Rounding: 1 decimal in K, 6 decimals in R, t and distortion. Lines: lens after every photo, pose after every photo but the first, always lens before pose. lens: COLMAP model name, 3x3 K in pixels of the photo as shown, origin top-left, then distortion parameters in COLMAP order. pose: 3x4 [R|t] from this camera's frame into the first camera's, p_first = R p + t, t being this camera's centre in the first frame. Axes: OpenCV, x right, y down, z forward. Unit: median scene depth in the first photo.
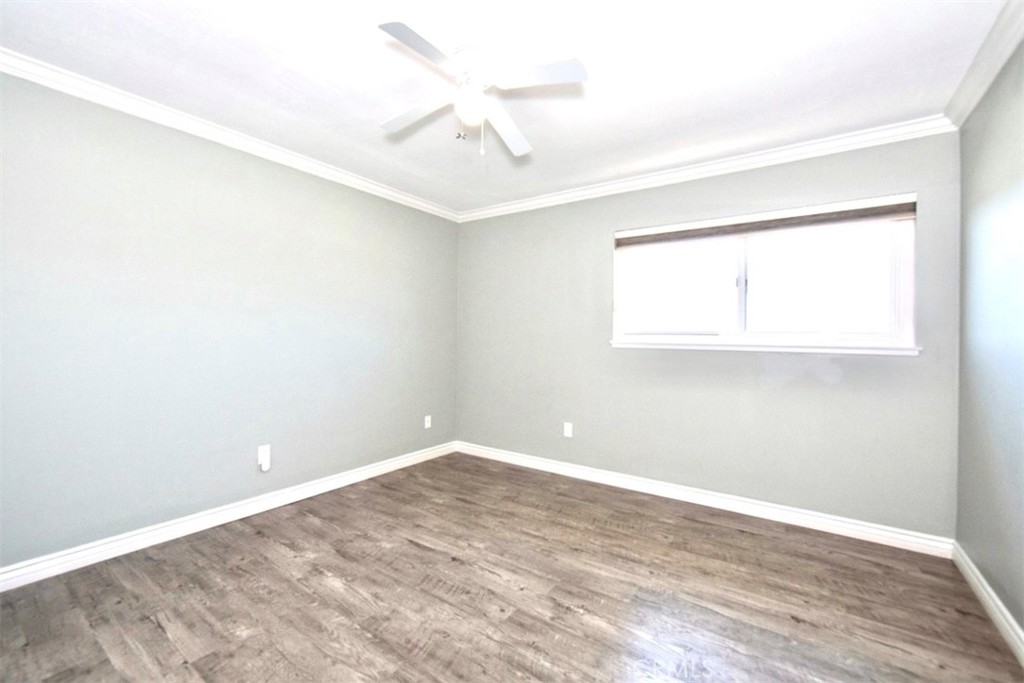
lens RADIAL K [[417.5, 0, 514.0], [0, 417.5, 336.7], [0, 0, 1]] dist [-0.000783, -0.000027]
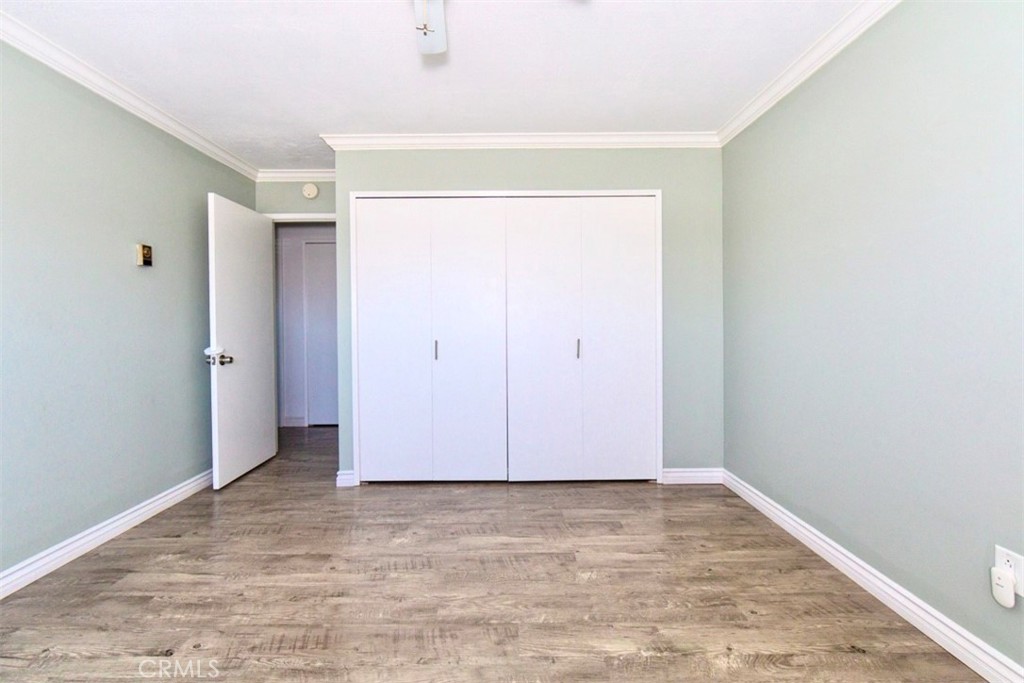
lens RADIAL K [[430.2, 0, 513.0], [0, 430.2, 329.1], [0, 0, 1]] dist [-0.001220, -0.000220]
pose [[-0.815669, 0.003074, -0.578510, 0.182428], [-0.001730, 0.999968, 0.007753, 0.025170], [0.578516, 0.007325, -0.815638, 1.731772]]
